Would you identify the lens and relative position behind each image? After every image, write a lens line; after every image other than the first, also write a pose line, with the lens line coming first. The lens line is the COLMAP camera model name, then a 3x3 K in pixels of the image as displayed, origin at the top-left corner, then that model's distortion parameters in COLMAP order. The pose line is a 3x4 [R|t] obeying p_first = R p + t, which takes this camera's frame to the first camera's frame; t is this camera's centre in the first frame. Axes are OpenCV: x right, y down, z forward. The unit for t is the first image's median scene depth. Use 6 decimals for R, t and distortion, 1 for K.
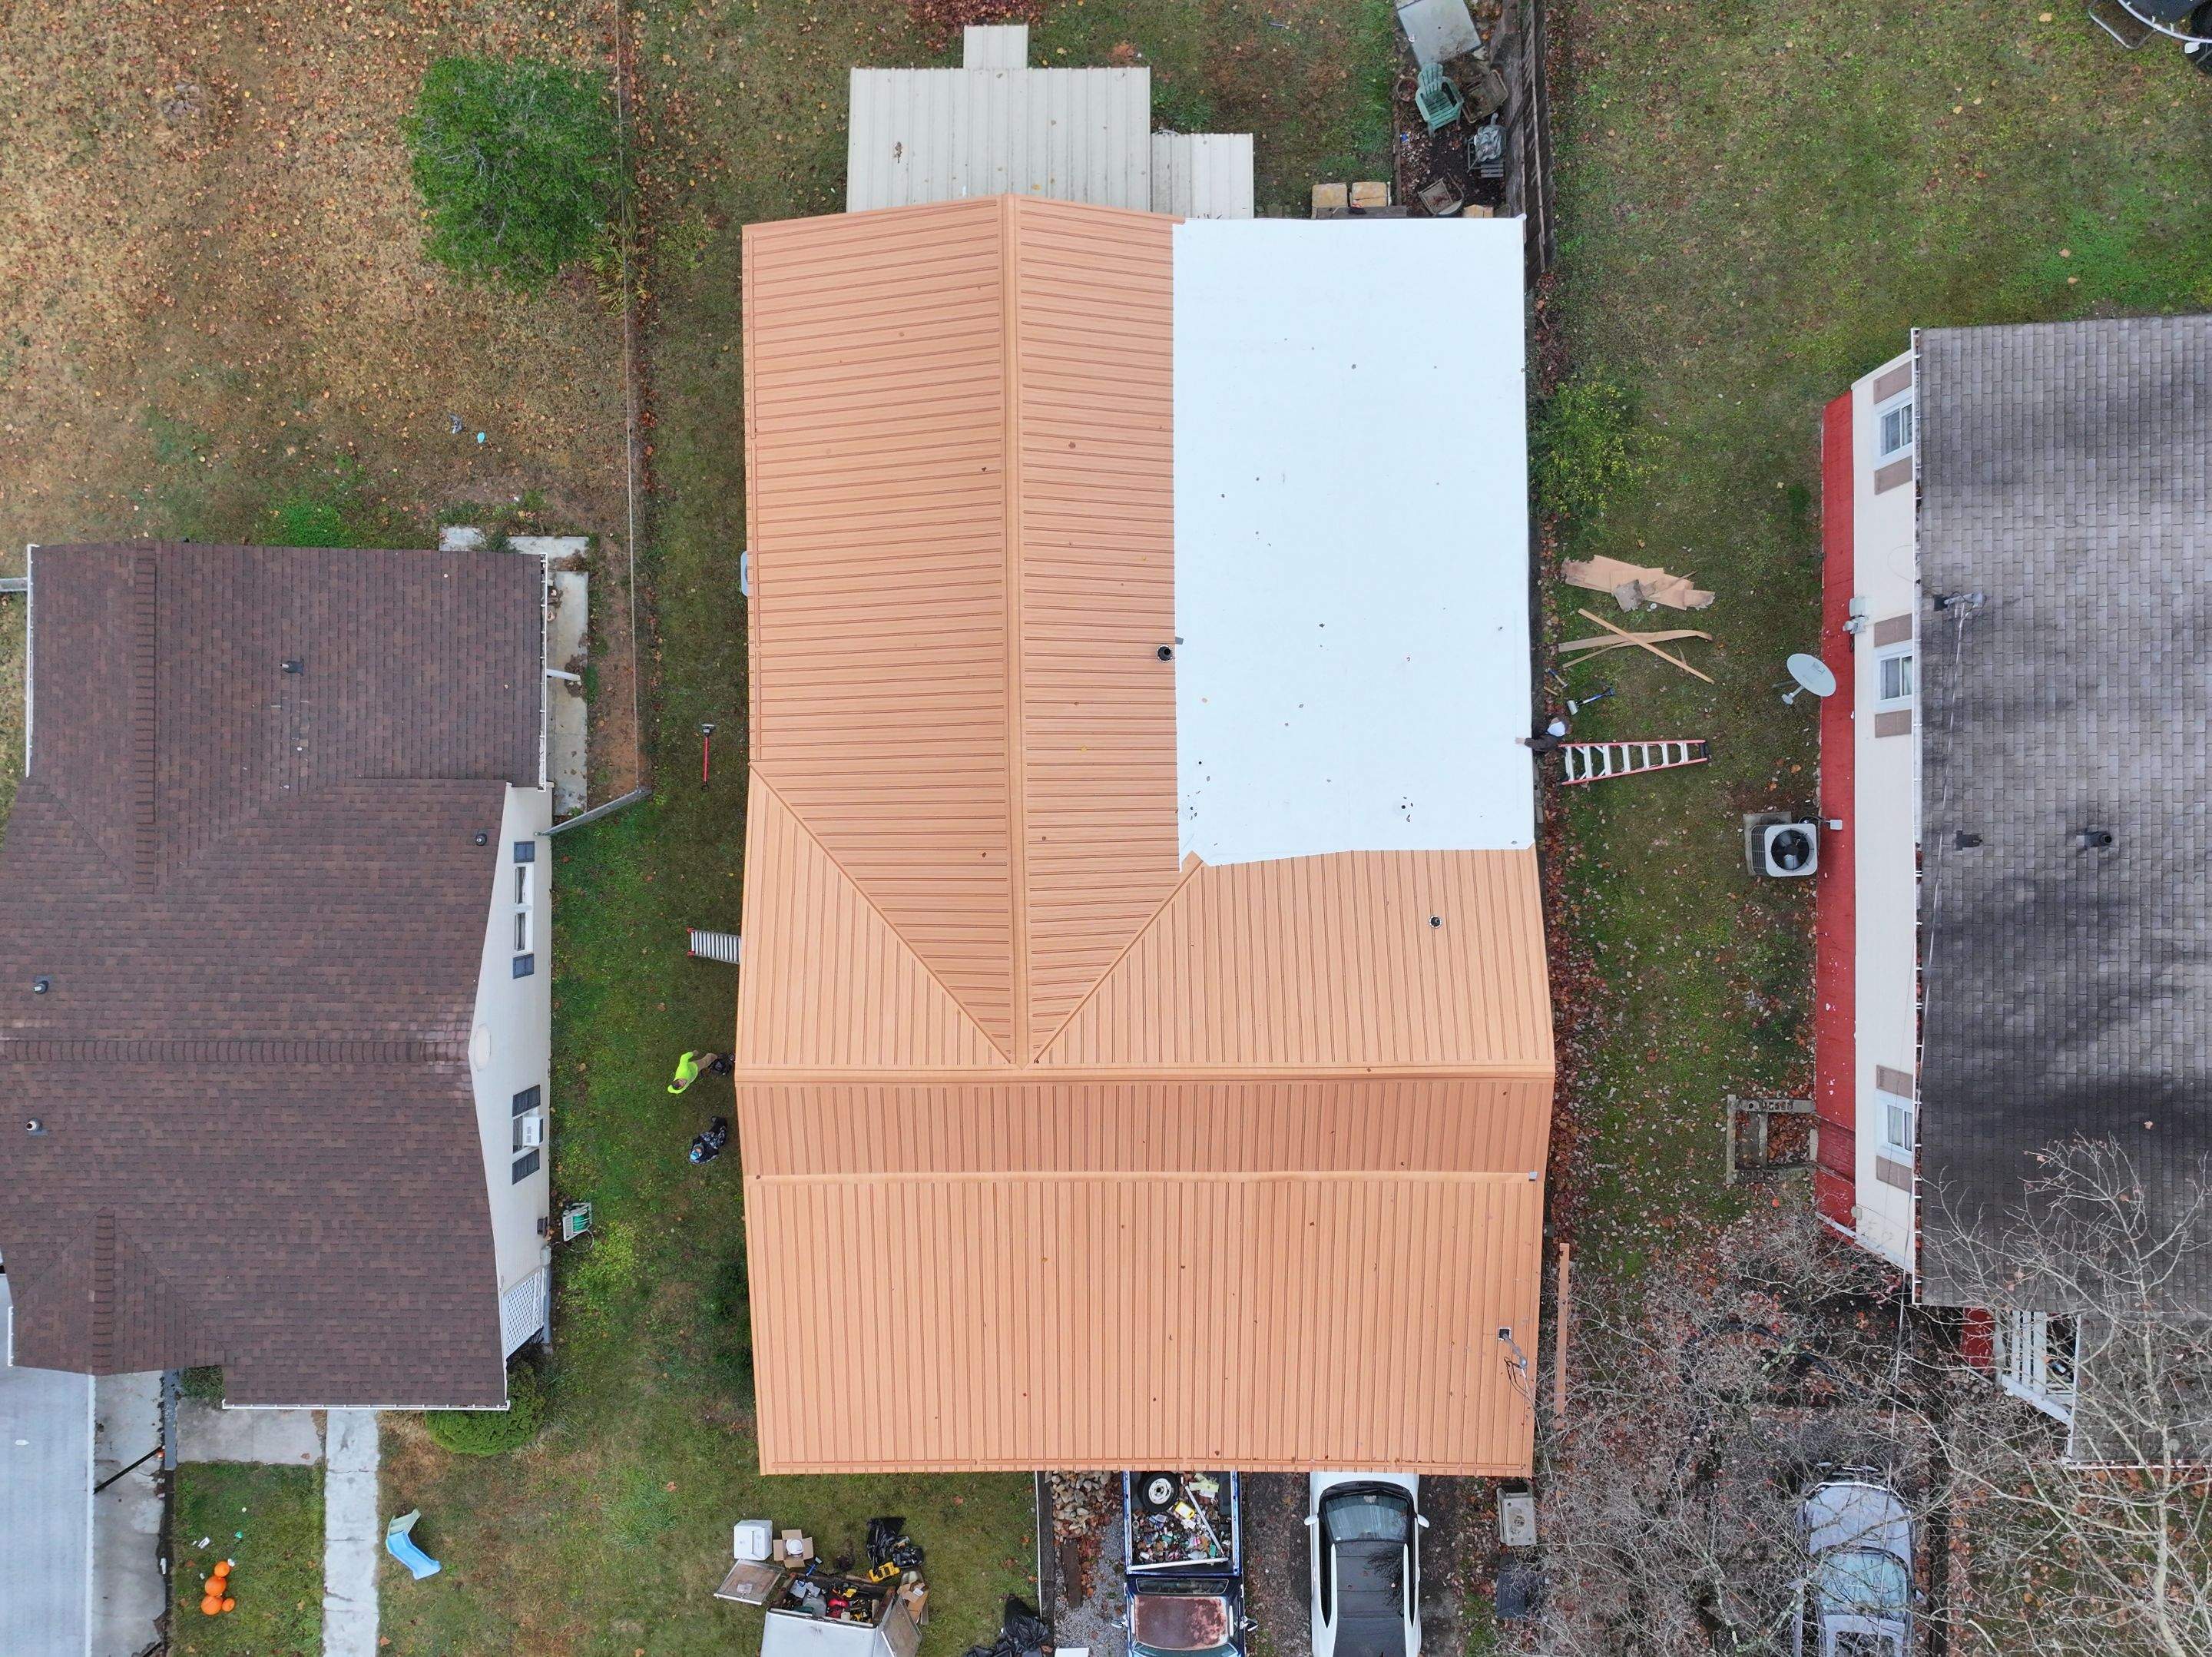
lens RADIAL K [[1748.2, 0, 1106.0], [0, 1748.2, 828.5], [0, 0, 1]] dist [-0.000122, 0.015673]
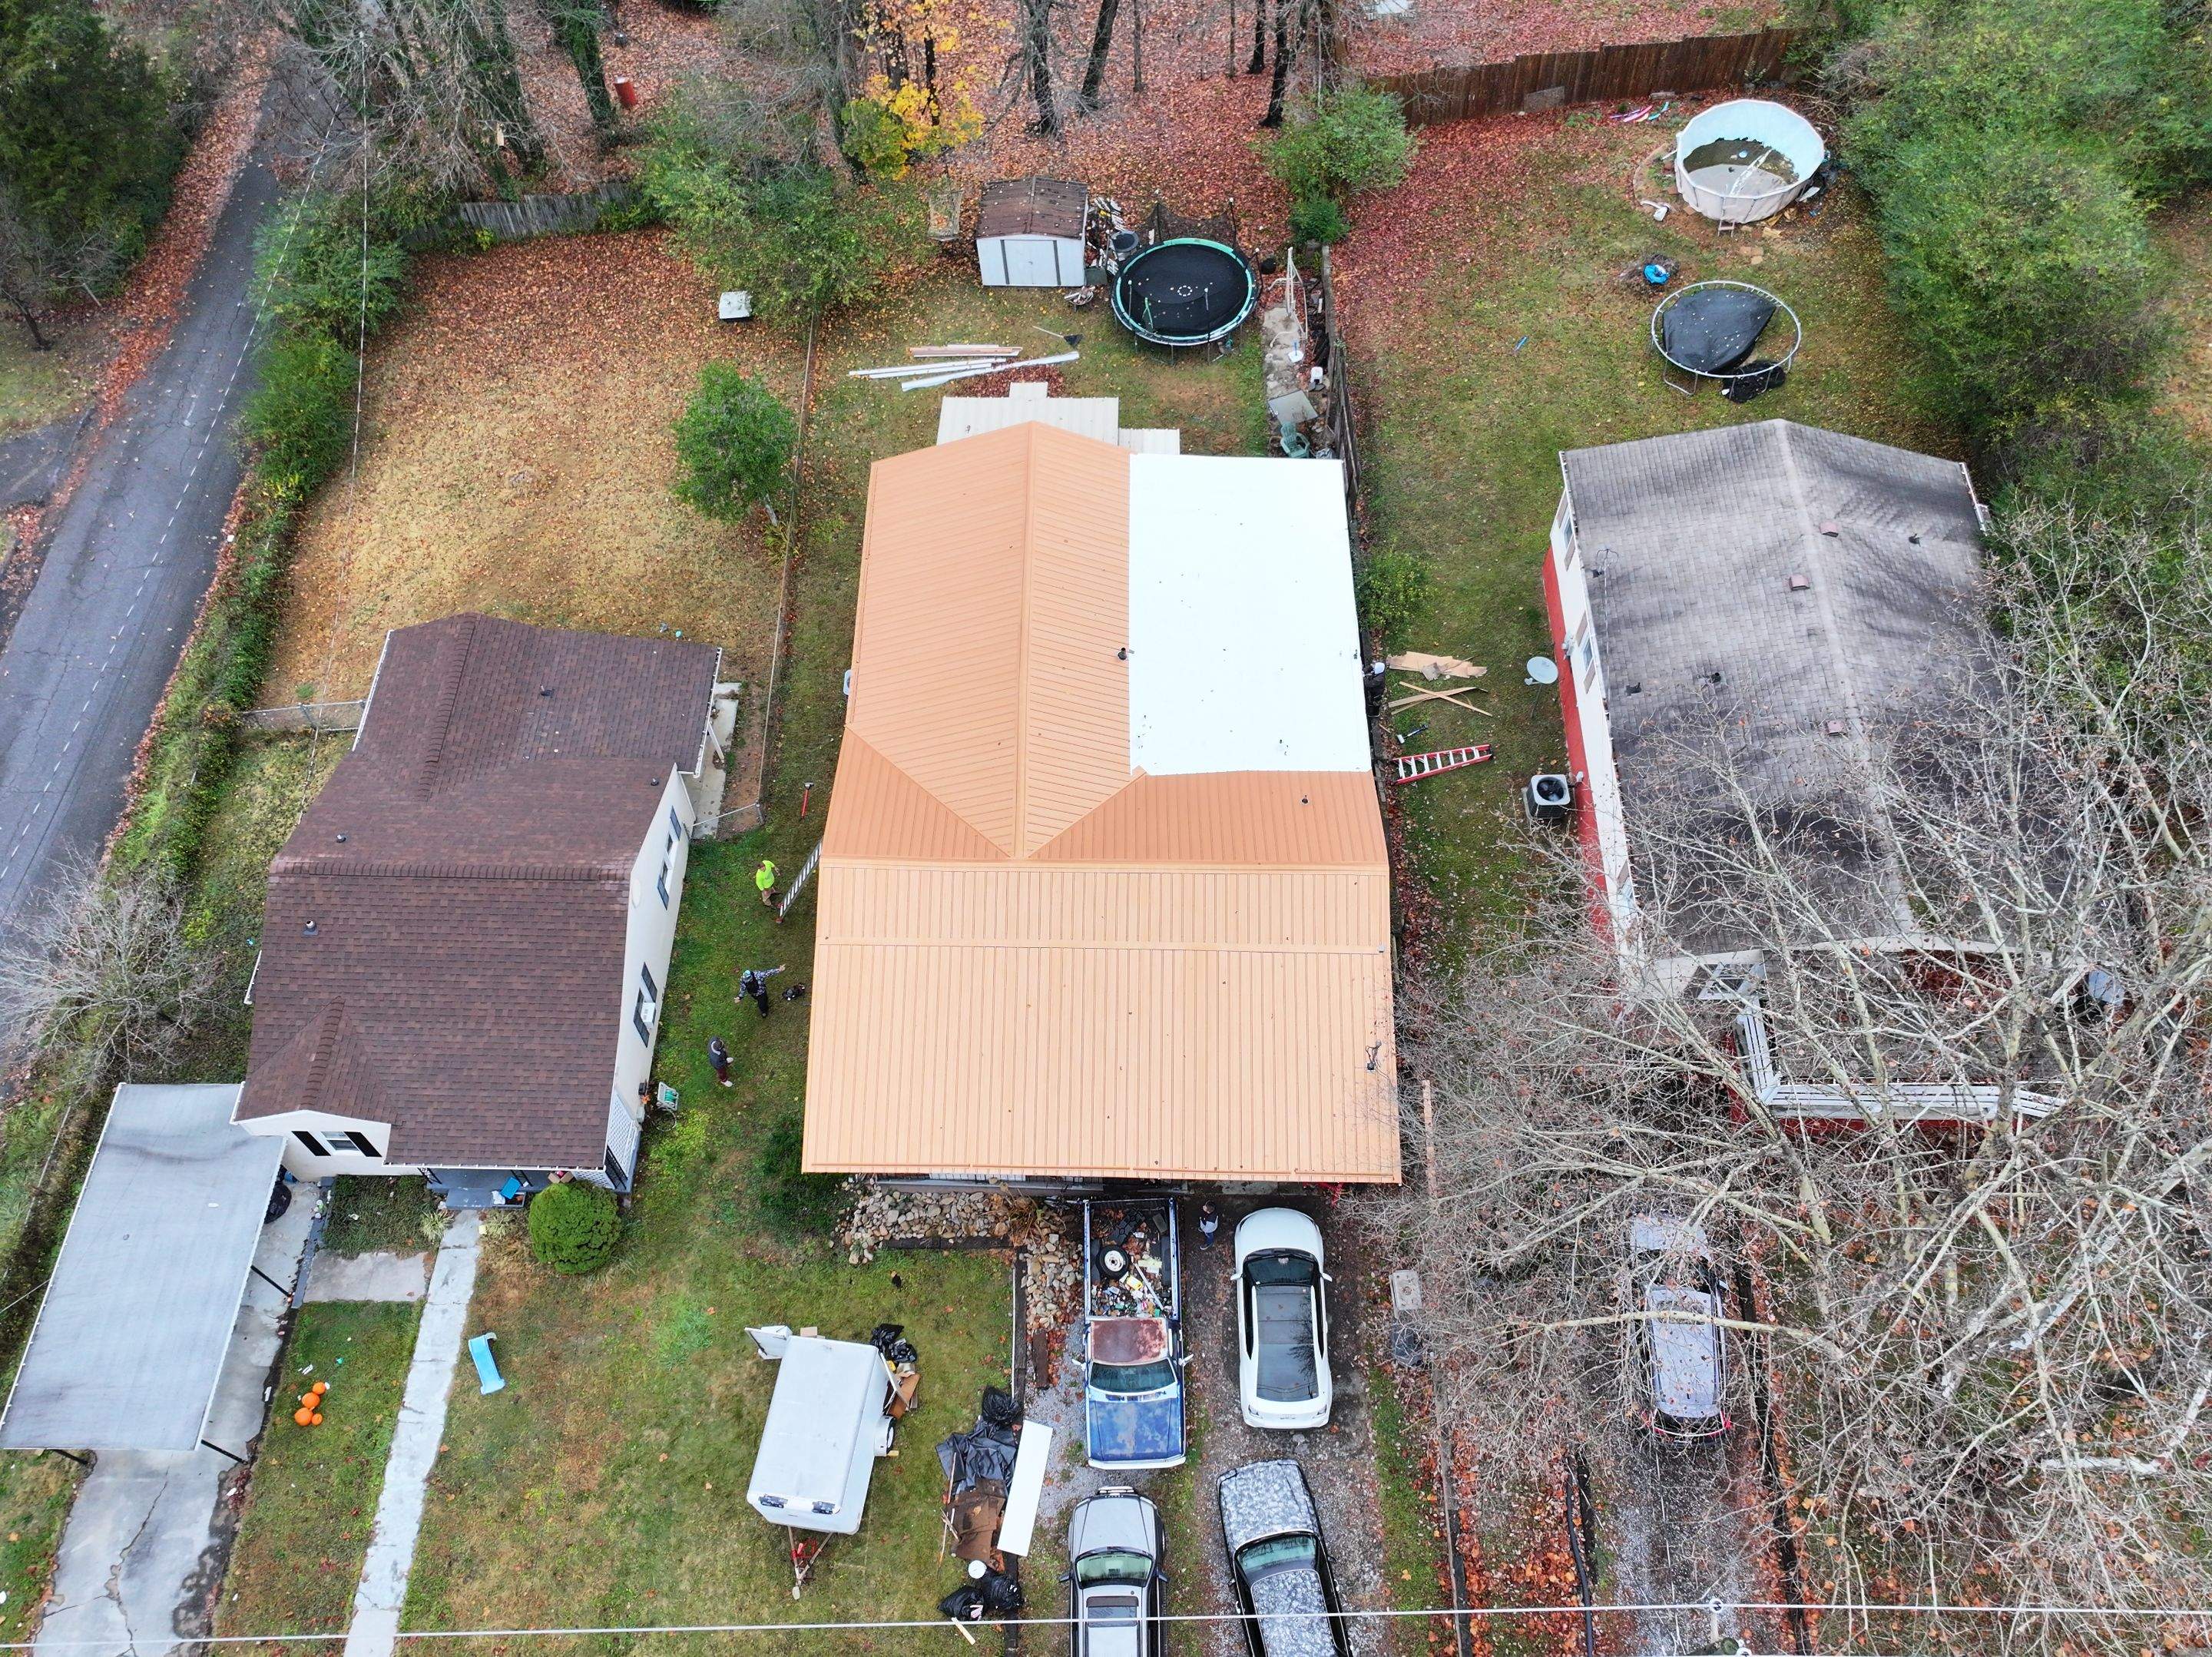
lens RADIAL K [[1713.8, 0, 1106.0], [0, 1713.8, 828.5], [0, 0, 1]] dist [0.013656, -0.005809]
pose [[0.999863, 0.012643, -0.010723, 0.034131], [-0.016386, 0.851858, -0.523517, 0.750651], [0.002515, 0.523621, 0.851948, -0.192468]]
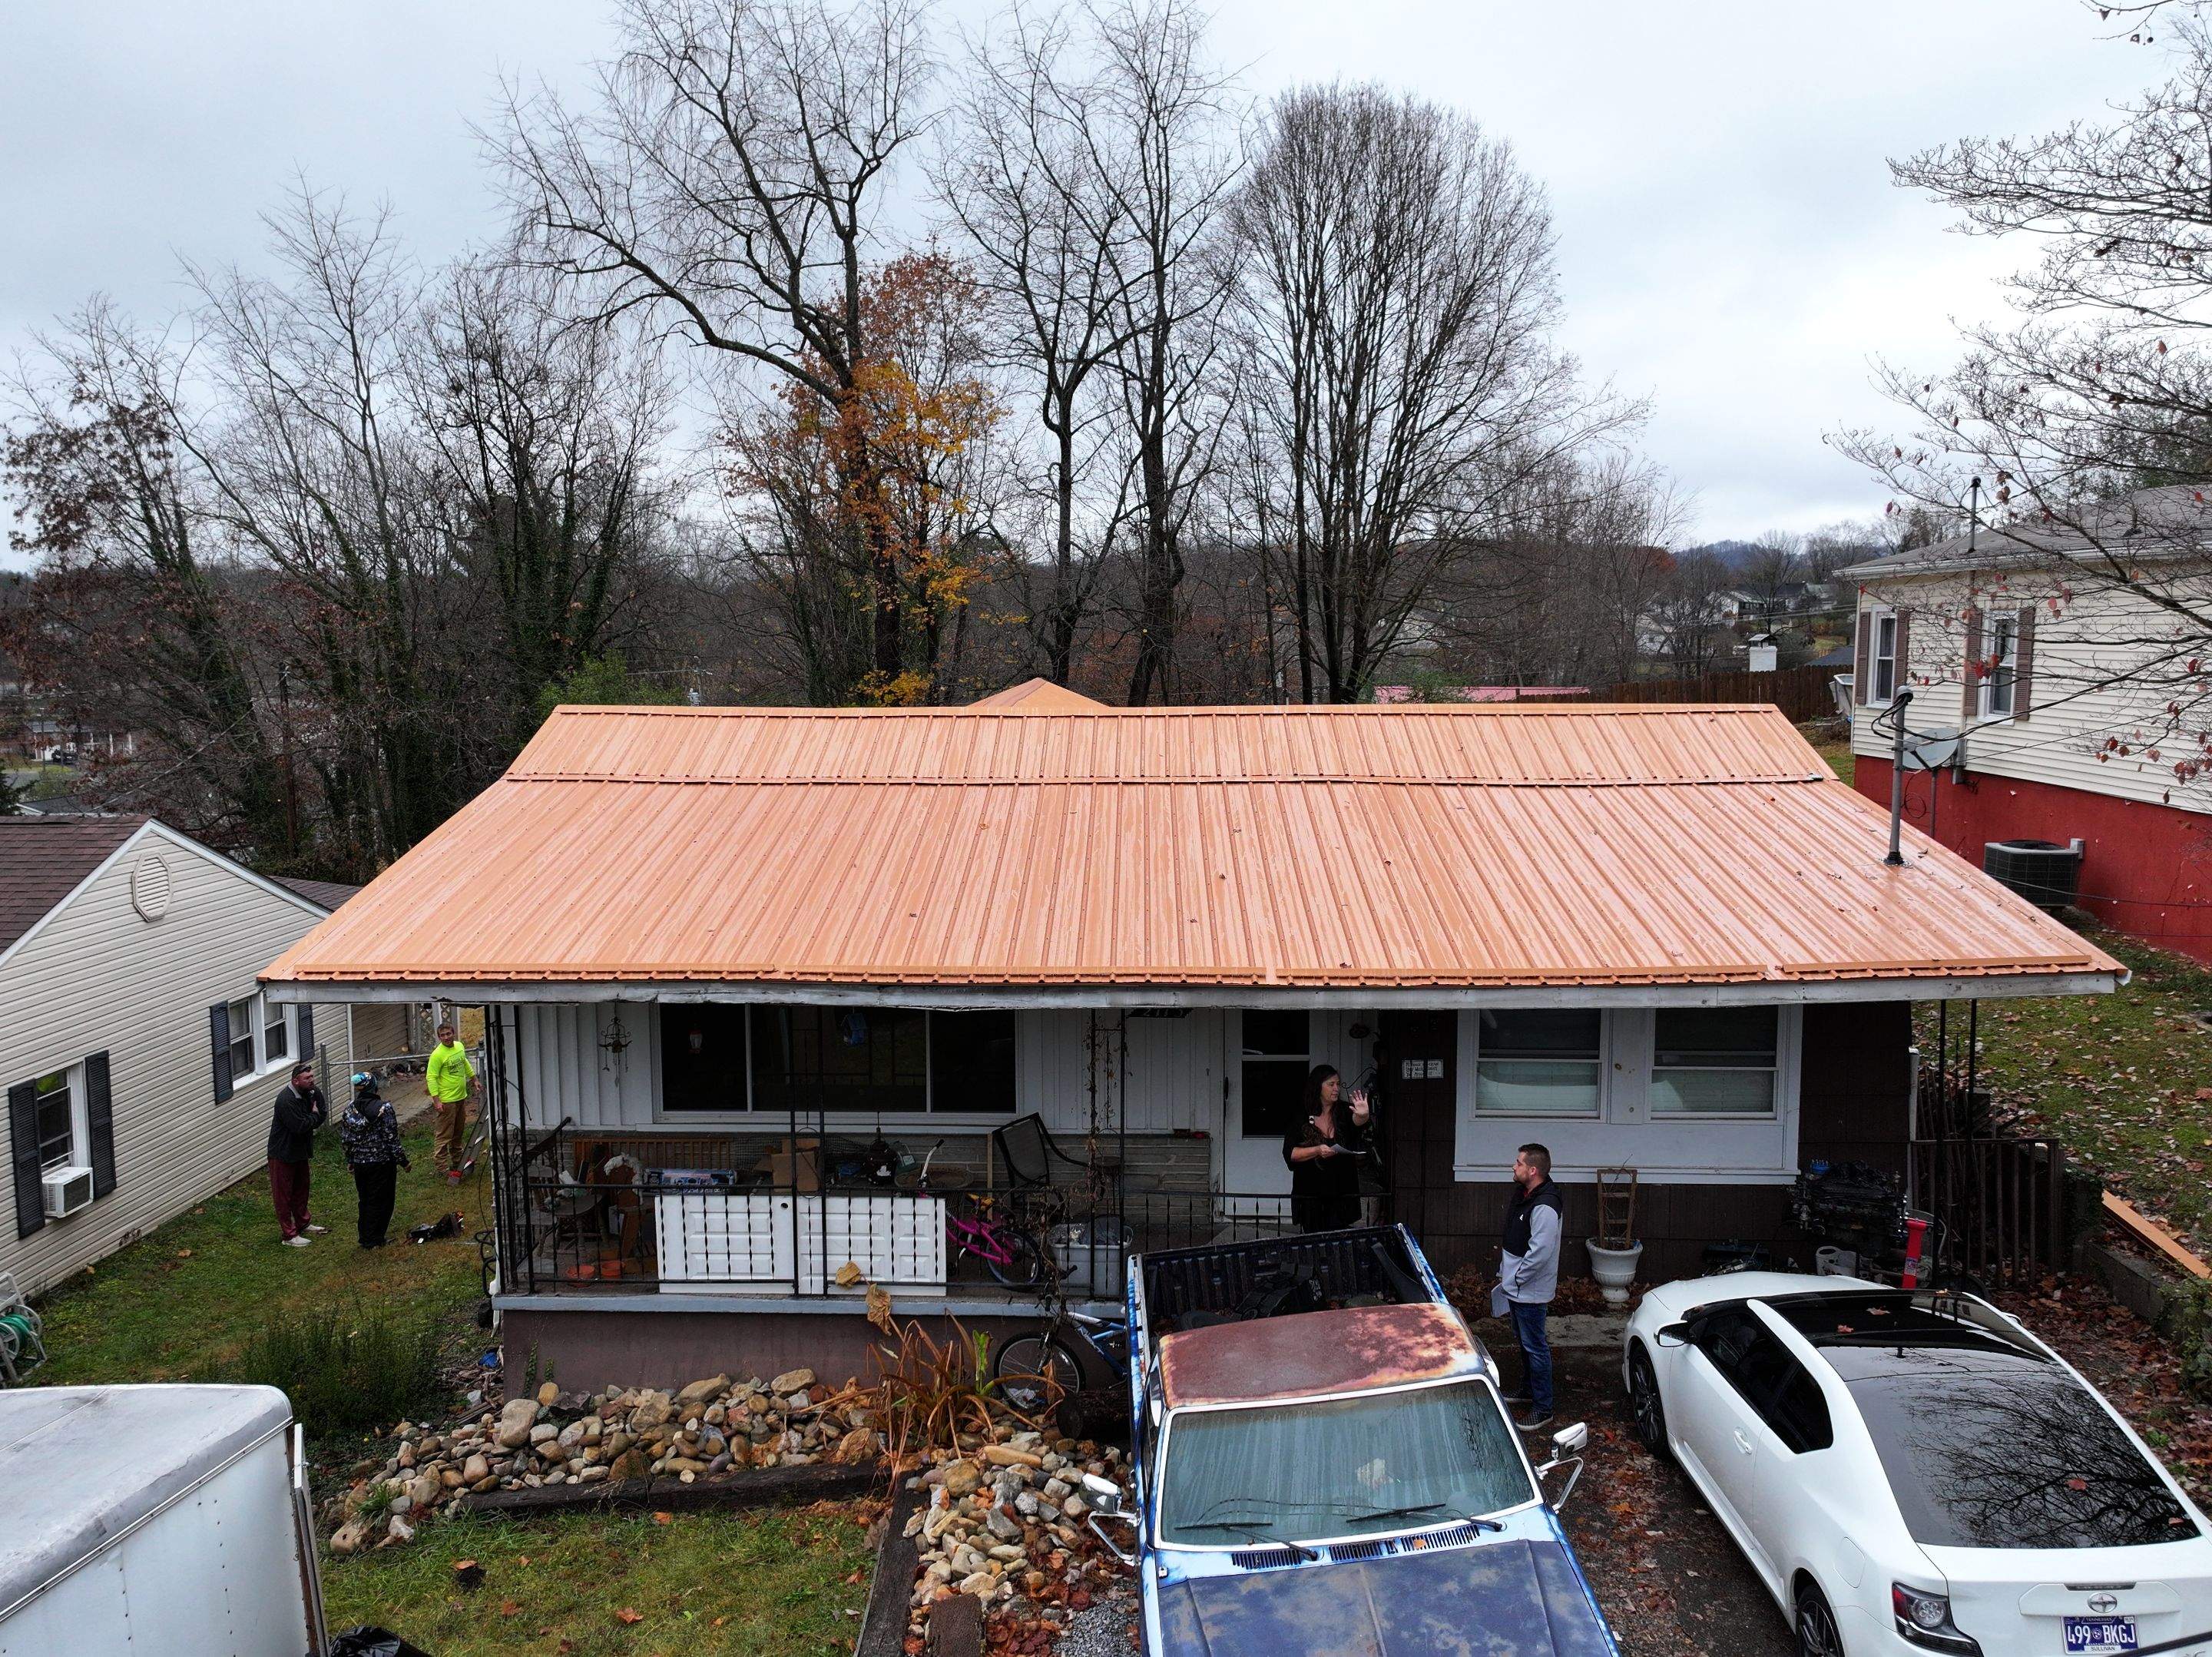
lens RADIAL K [[1713.8, 0, 1106.0], [0, 1713.8, 828.5], [0, 0, 1]] dist [0.013656, -0.005809]
pose [[0.999685, -0.007491, -0.023966, 0.014613], [-0.022836, 0.125587, -0.991820, 0.712486], [0.010439, 0.992054, 0.125377, 0.847890]]
